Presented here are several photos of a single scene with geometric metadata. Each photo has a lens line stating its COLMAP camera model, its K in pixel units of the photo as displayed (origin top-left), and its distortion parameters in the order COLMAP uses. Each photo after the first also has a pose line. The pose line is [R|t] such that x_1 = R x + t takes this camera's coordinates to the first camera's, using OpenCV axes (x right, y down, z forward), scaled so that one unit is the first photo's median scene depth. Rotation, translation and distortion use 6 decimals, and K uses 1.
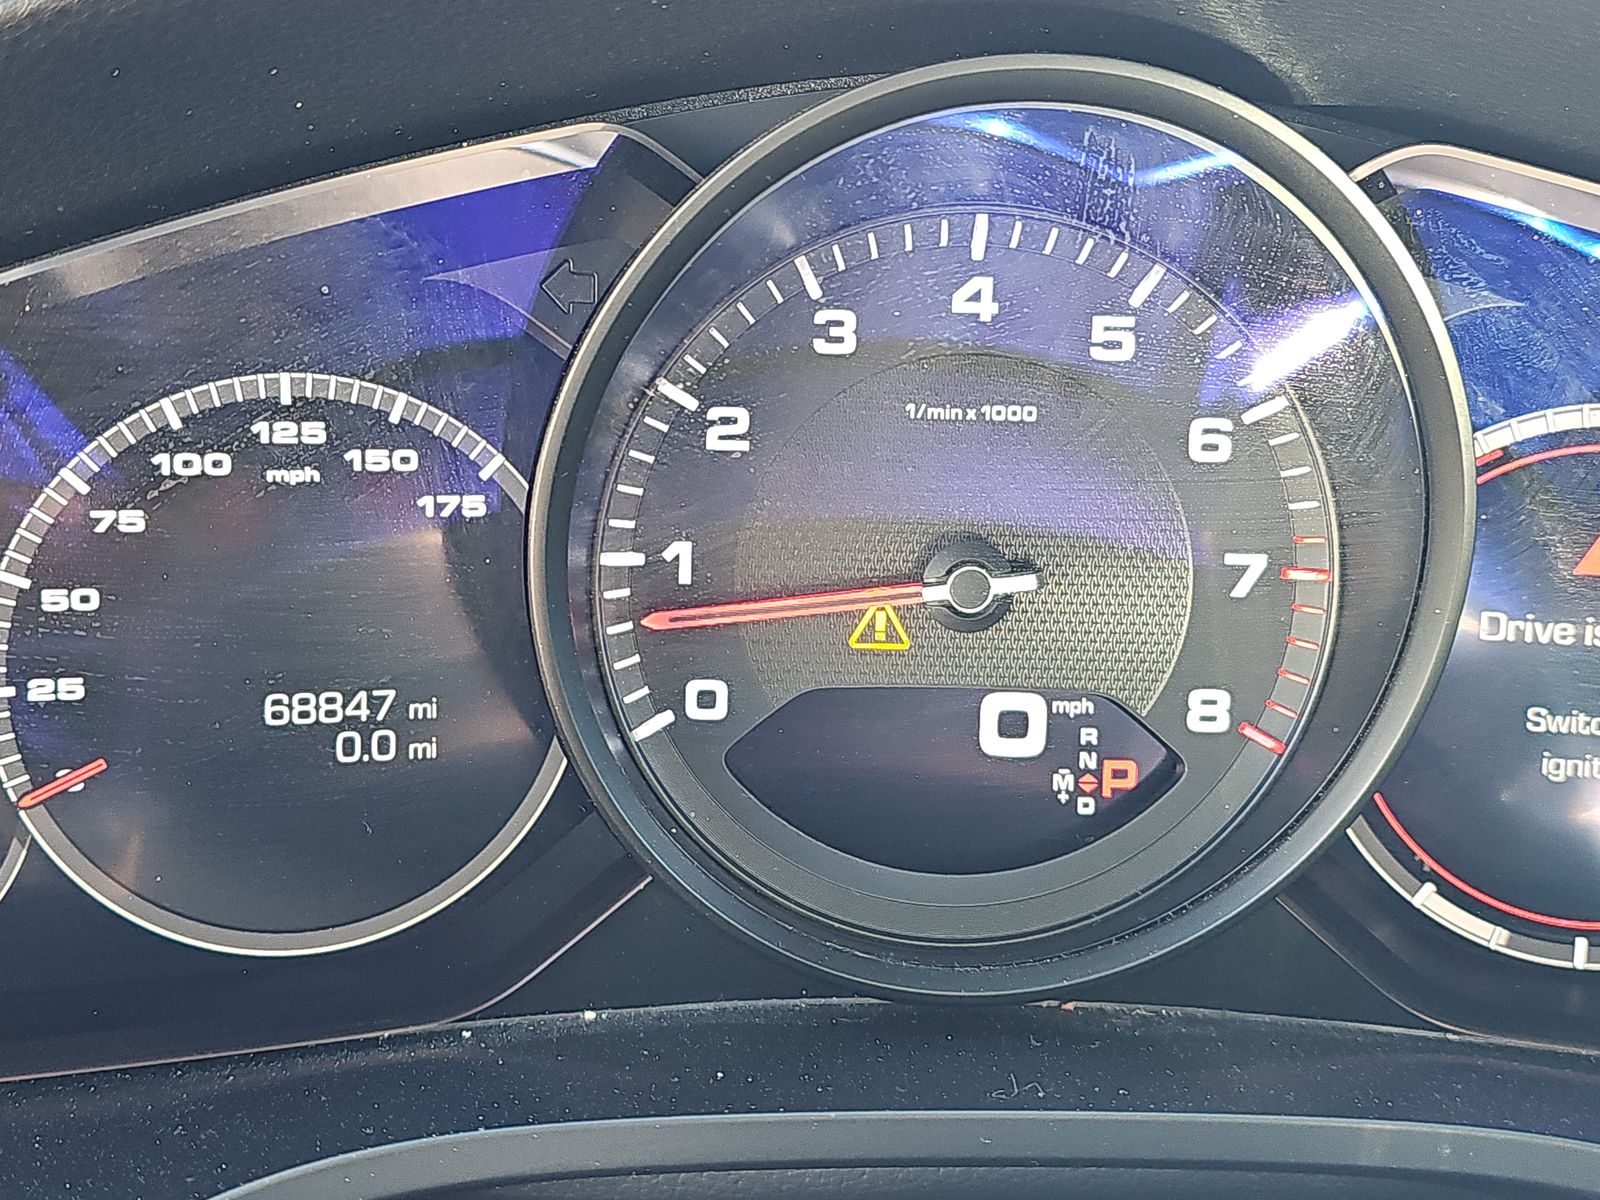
lens RADIAL K [[1060.1, 0, 805.7], [0, 1060.1, 595.7], [0, 0, 1]] dist [0.051951, -0.079341]
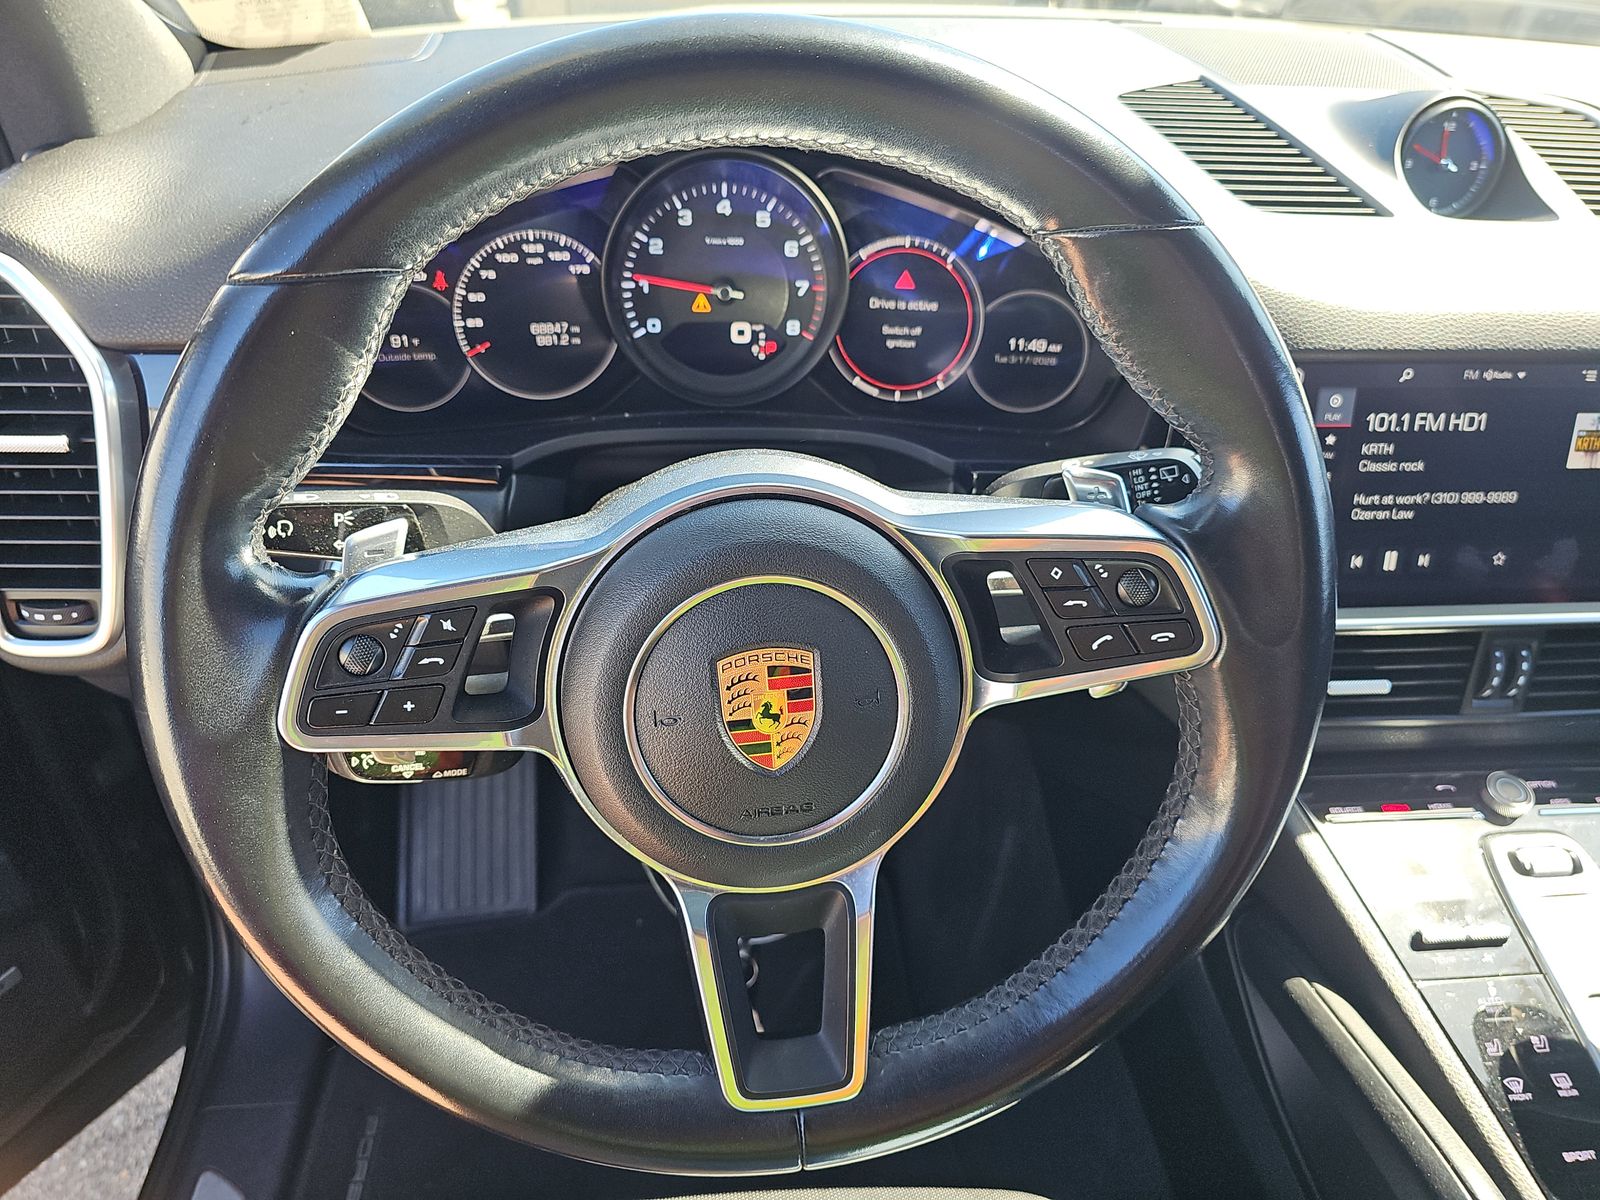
lens RADIAL K [[1060.1, 0, 805.7], [0, 1060.1, 595.7], [0, 0, 1]] dist [0.051951, -0.079341]
pose [[0.999917, -0.010878, 0.006905, 0.386796], [0.008802, 0.968102, 0.250402, 0.085359], [-0.009409, -0.250321, 0.968117, -2.730423]]
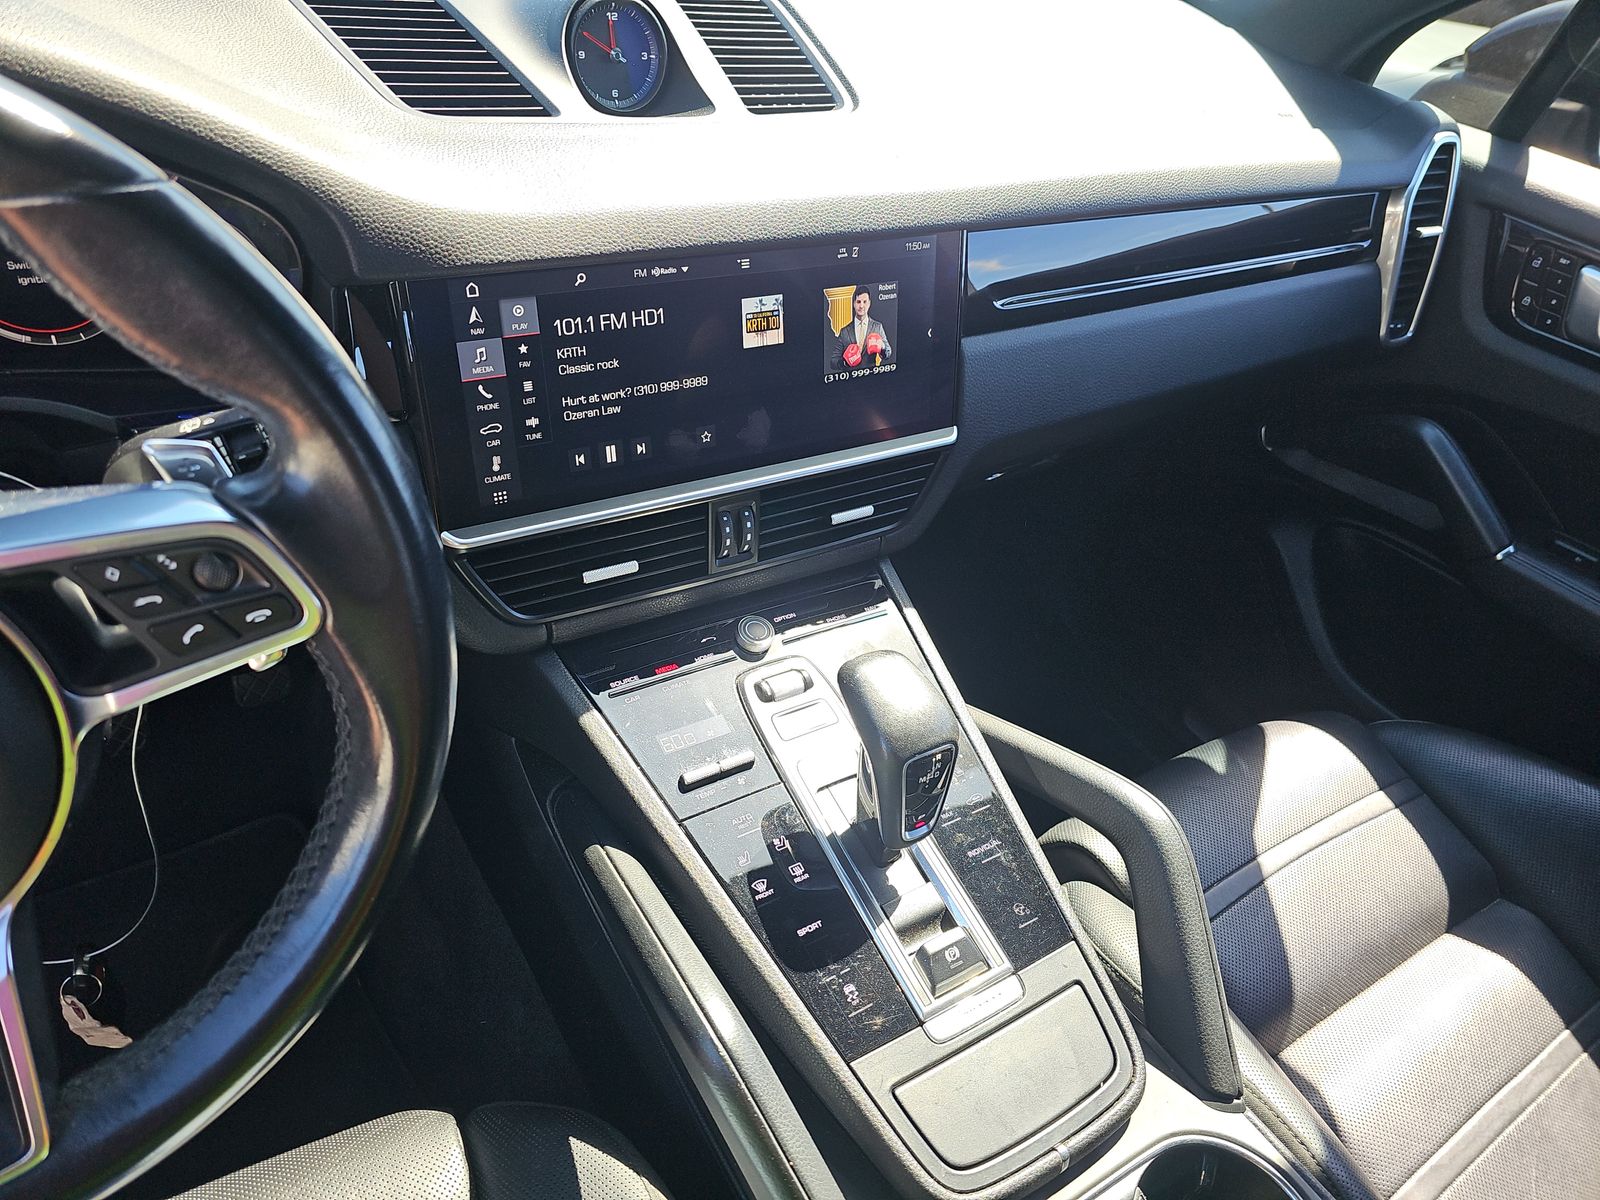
lens RADIAL K [[1060.1, 0, 805.7], [0, 1060.1, 595.7], [0, 0, 1]] dist [0.051951, -0.079341]
pose [[0.872564, -0.224779, 0.433712, 1.140200], [0.046215, 0.921848, 0.384787, -0.074395], [-0.486309, -0.315707, 0.814759, -2.879474]]
